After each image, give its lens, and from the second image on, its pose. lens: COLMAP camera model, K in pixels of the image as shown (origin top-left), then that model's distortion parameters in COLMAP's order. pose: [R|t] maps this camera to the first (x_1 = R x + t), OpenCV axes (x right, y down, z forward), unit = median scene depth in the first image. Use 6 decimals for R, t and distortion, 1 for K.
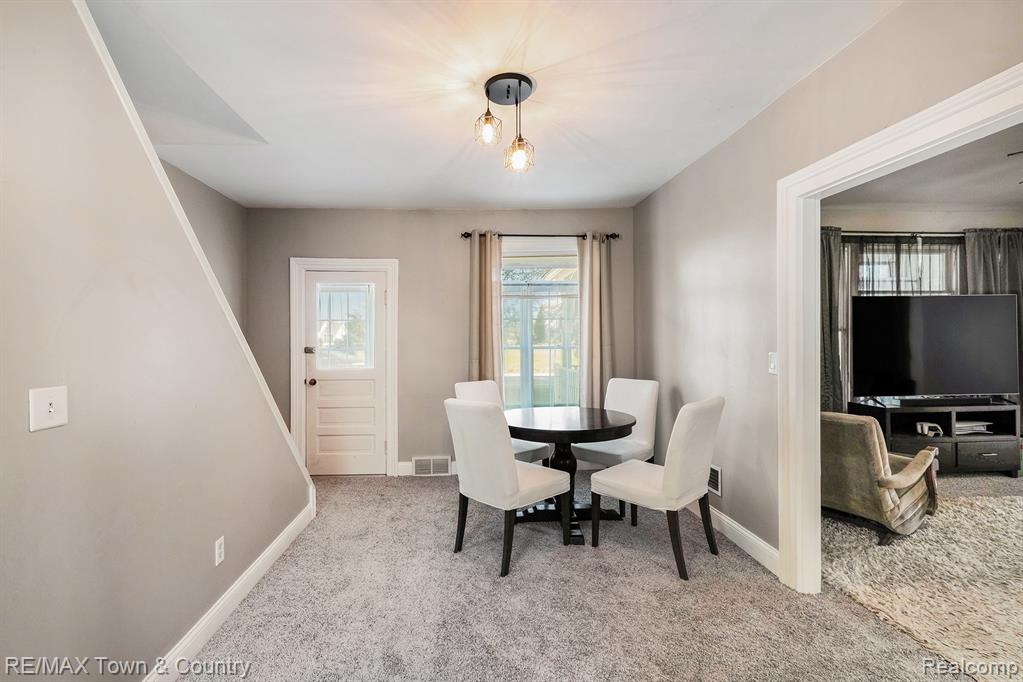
lens RADIAL K [[453.8, 0, 507.2], [0, 453.8, 338.5], [0, 0, 1]] dist [-0.005723, -0.001404]
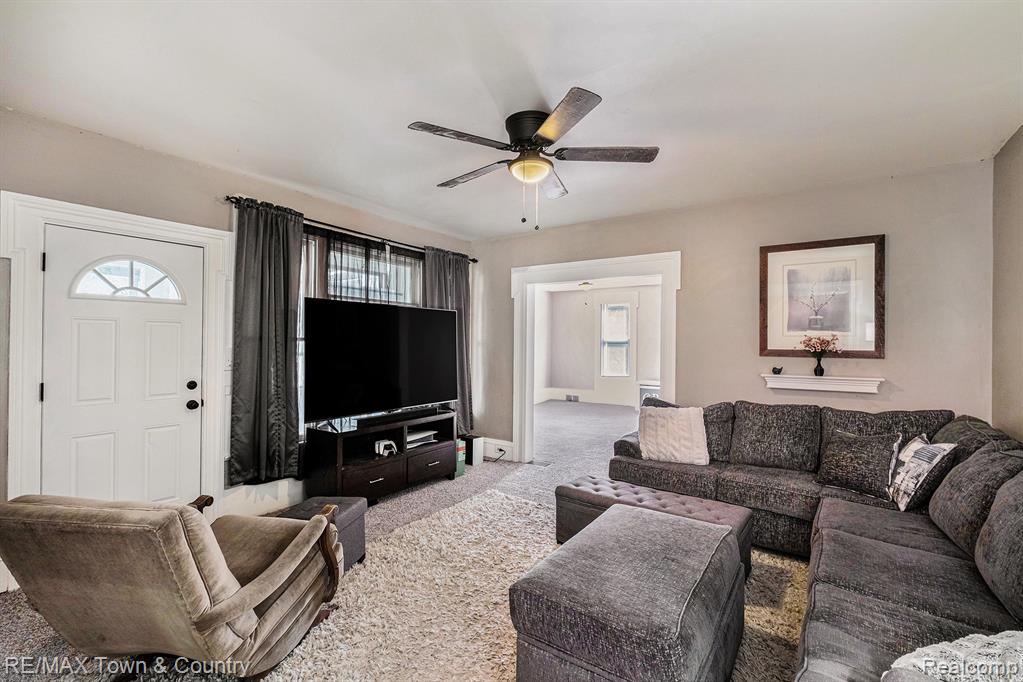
lens RADIAL K [[453.8, 0, 511.4], [0, 453.8, 343.2], [0, 0, 1]] dist [-0.005723, -0.001404]
pose [[0.618785, 0.015609, 0.785405, 0.324519], [-0.010113, 0.999878, -0.011904, -0.006167], [-0.785495, -0.000577, 0.618867, 0.194342]]
